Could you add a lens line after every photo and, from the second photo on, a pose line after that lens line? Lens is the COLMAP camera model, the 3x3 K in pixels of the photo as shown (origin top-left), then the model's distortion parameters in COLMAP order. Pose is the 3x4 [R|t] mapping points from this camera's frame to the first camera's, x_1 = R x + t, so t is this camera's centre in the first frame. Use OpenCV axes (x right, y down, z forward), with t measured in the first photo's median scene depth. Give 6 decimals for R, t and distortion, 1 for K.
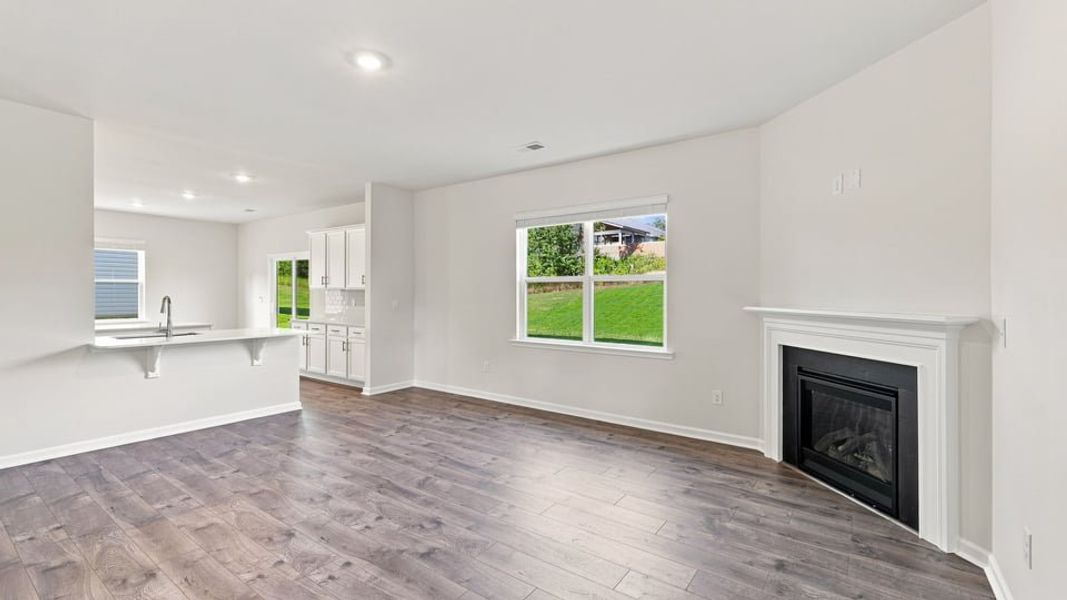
lens RADIAL K [[462.4, 0, 527.0], [0, 462.4, 293.1], [0, 0, 1]] dist [-0.000268, -0.000333]
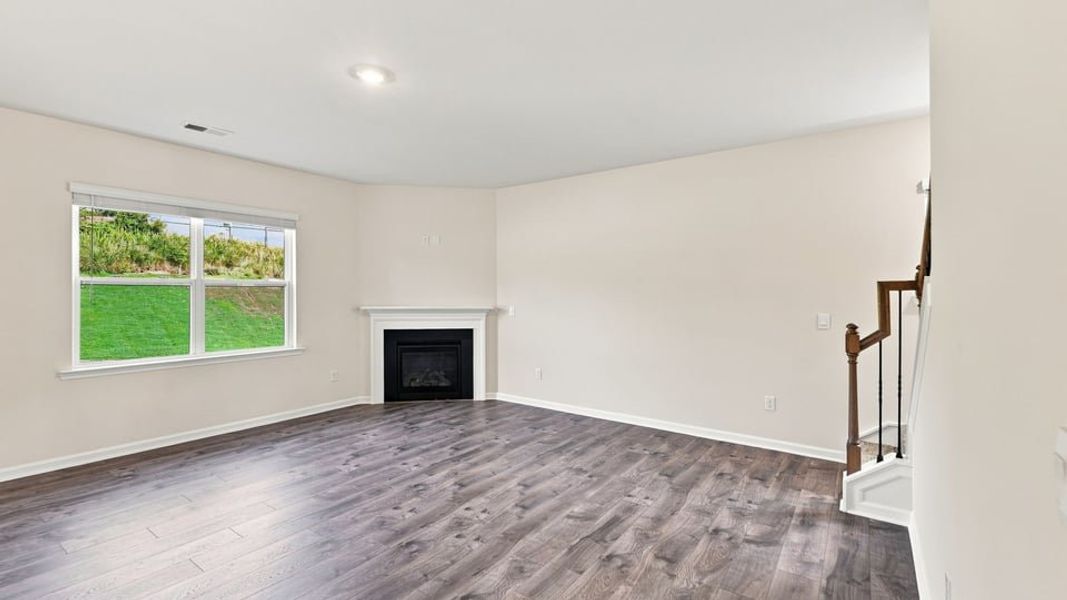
lens RADIAL K [[462.4, 0, 527.0], [0, 462.4, 293.1], [0, 0, 1]] dist [-0.000268, -0.000333]
pose [[-0.003270, -0.005070, 0.999982, -1.150998], [-0.002916, 0.999983, 0.005060, -0.026189], [-0.999990, -0.002899, -0.003285, 0.562595]]
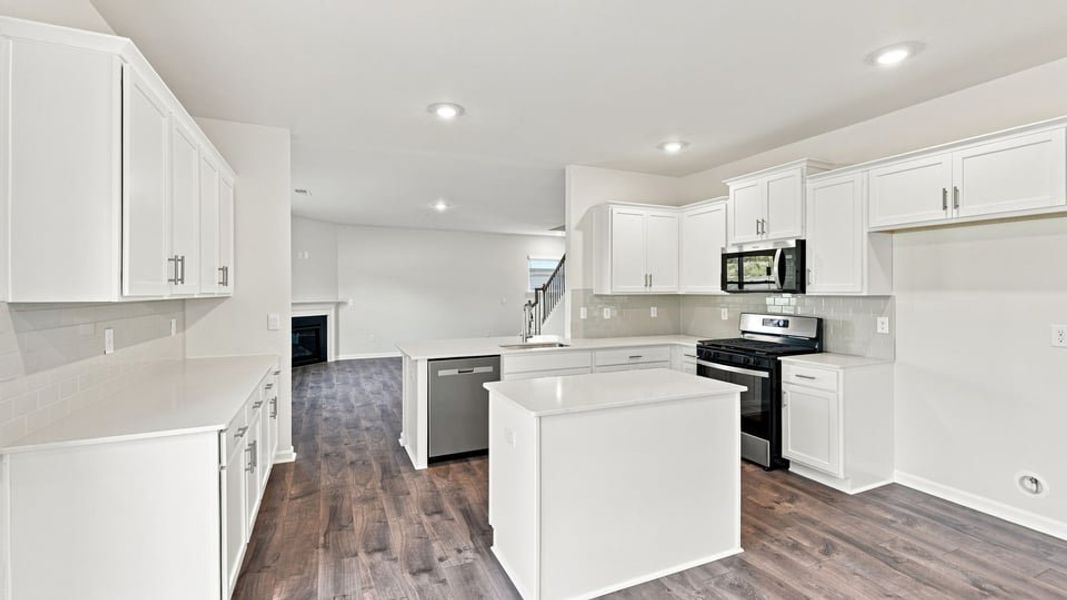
lens RADIAL K [[462.4, 0, 527.0], [0, 462.4, 293.1], [0, 0, 1]] dist [-0.000268, -0.000333]
pose [[-0.868343, -0.003010, 0.495955, -1.706599], [-0.002022, 0.999995, 0.002528, -0.016498], [-0.495960, 0.001192, -0.868344, 2.537494]]
